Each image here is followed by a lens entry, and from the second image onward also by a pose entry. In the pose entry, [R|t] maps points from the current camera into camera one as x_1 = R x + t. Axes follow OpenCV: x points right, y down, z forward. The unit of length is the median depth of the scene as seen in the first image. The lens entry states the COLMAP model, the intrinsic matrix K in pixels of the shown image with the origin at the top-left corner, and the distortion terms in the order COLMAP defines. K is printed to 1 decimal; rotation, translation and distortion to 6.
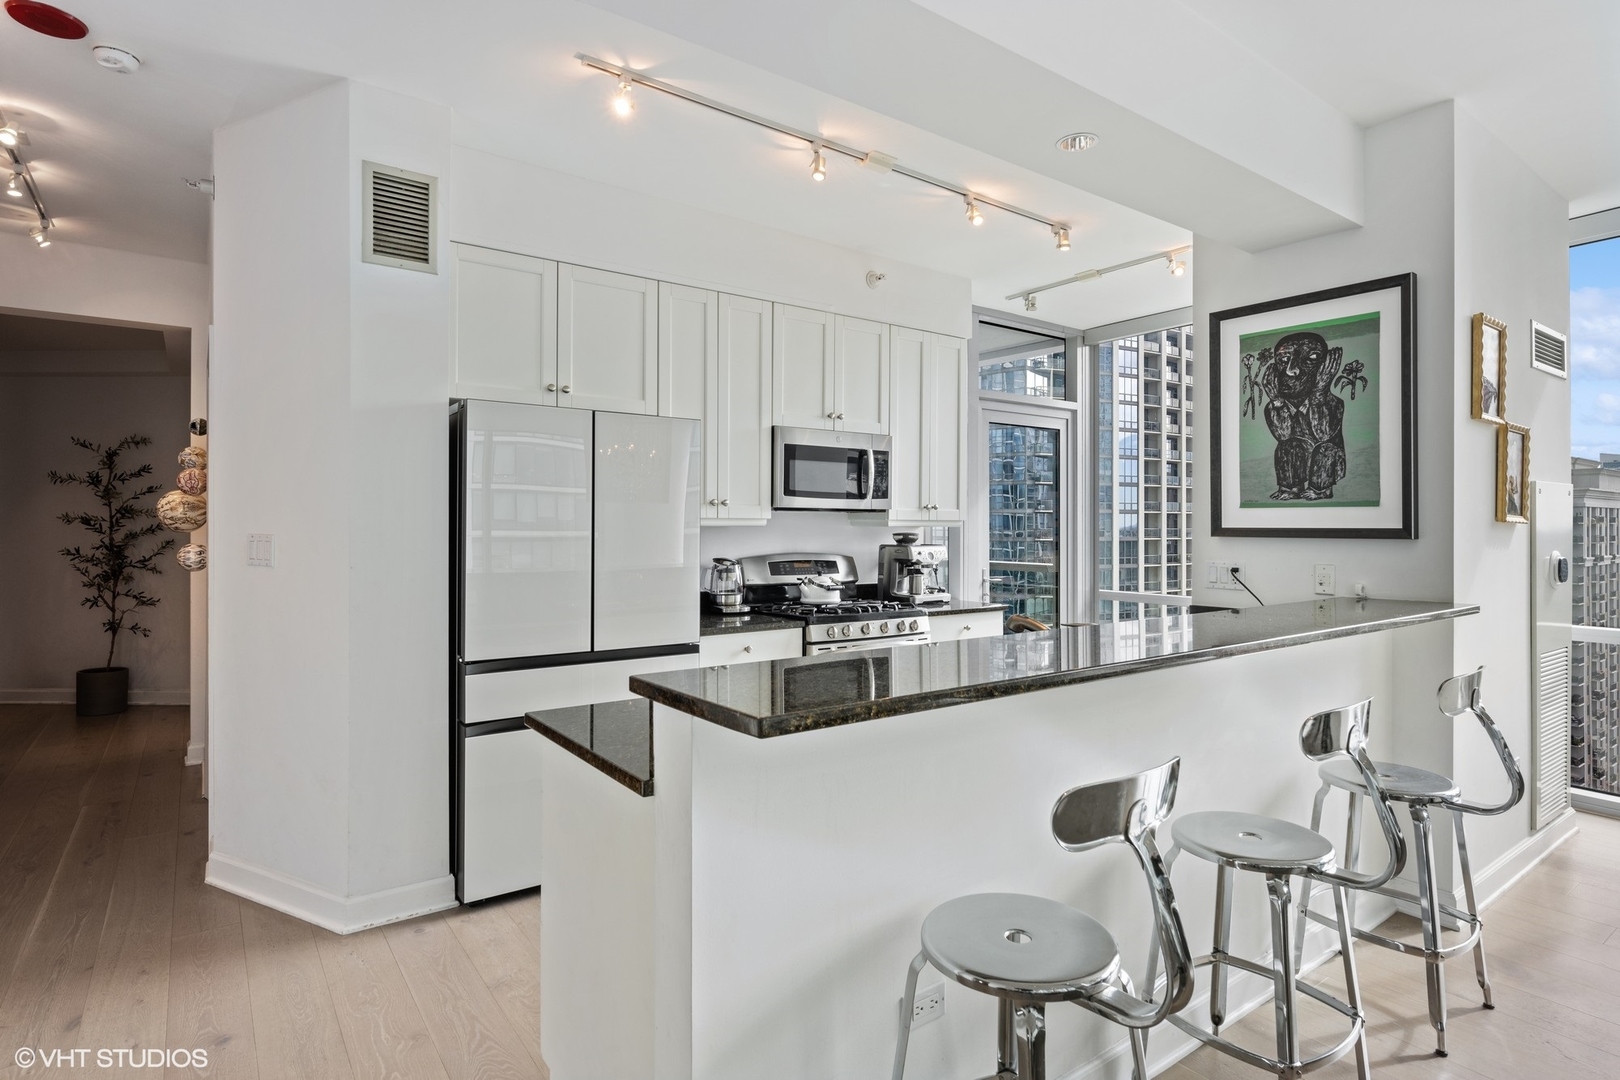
lens RADIAL K [[853.2, 0, 827.8], [0, 853.2, 523.1], [0, 0, 1]] dist [0.022016, -0.008624]
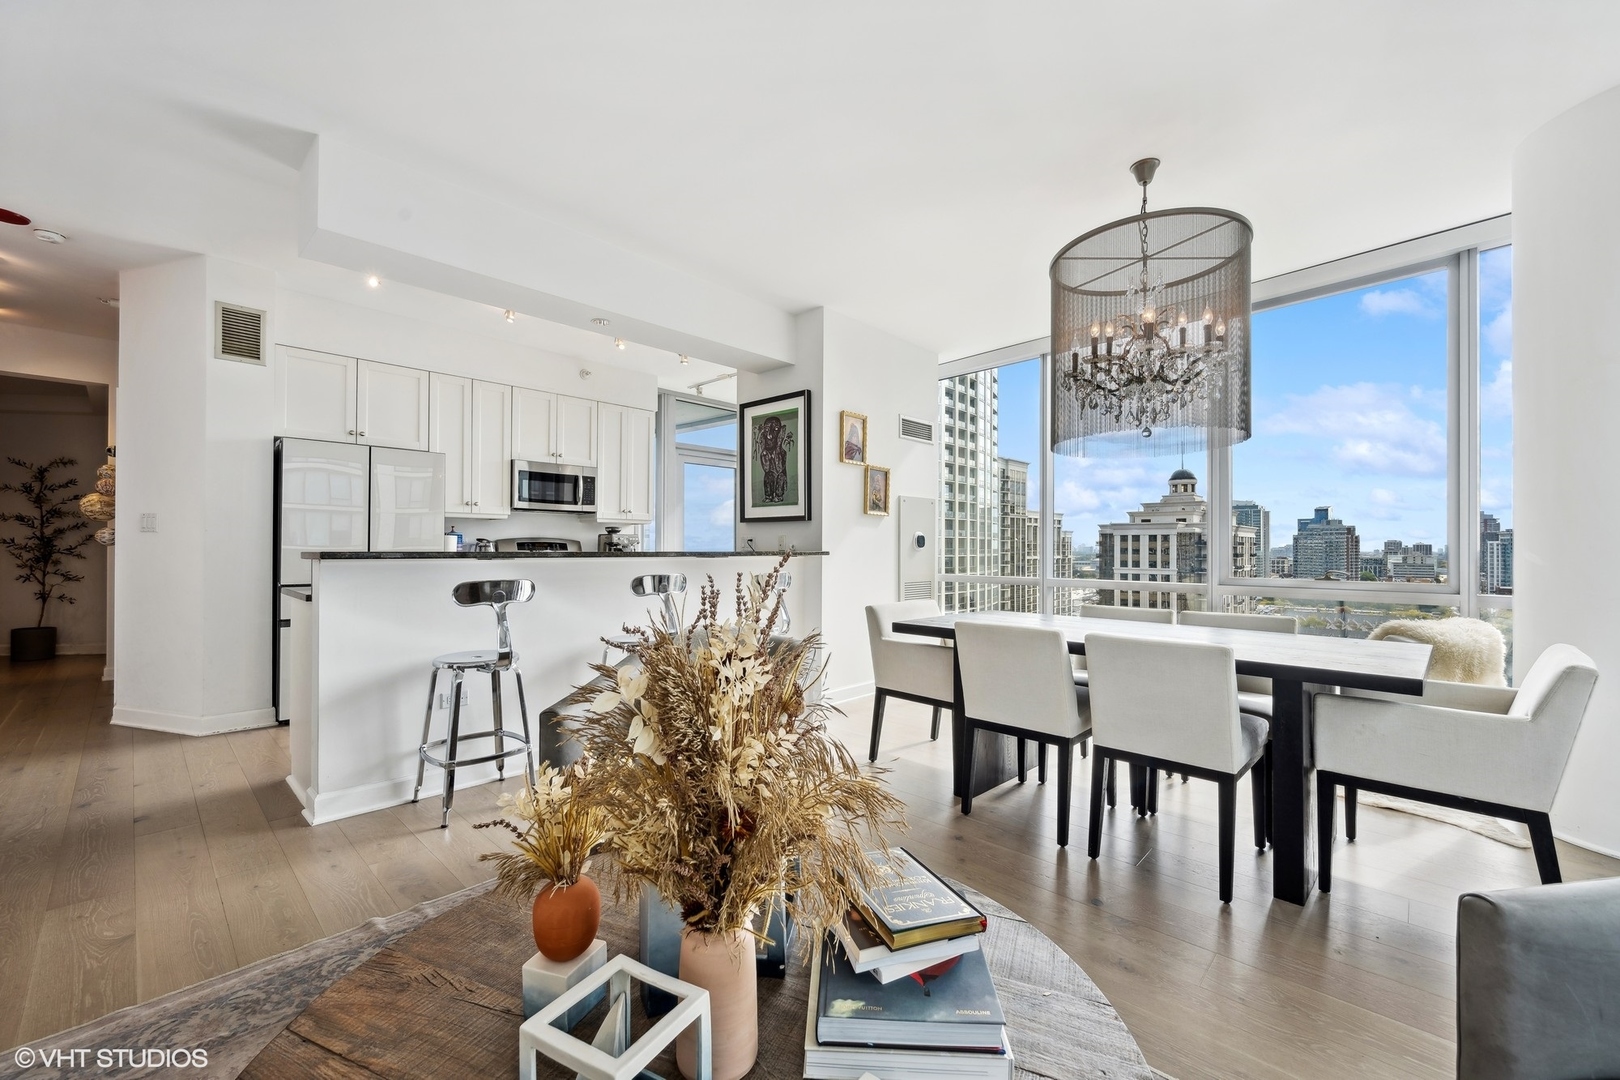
lens RADIAL K [[660.6, 0, 822.1], [0, 660.6, 542.6], [0, 0, 1]] dist [0.013938, -0.002599]
pose [[0.985634, 0.003103, 0.168864, 0.382155], [-0.002142, 0.999980, -0.005874, 0.068241], [-0.168879, 0.005428, 0.985622, -0.466726]]
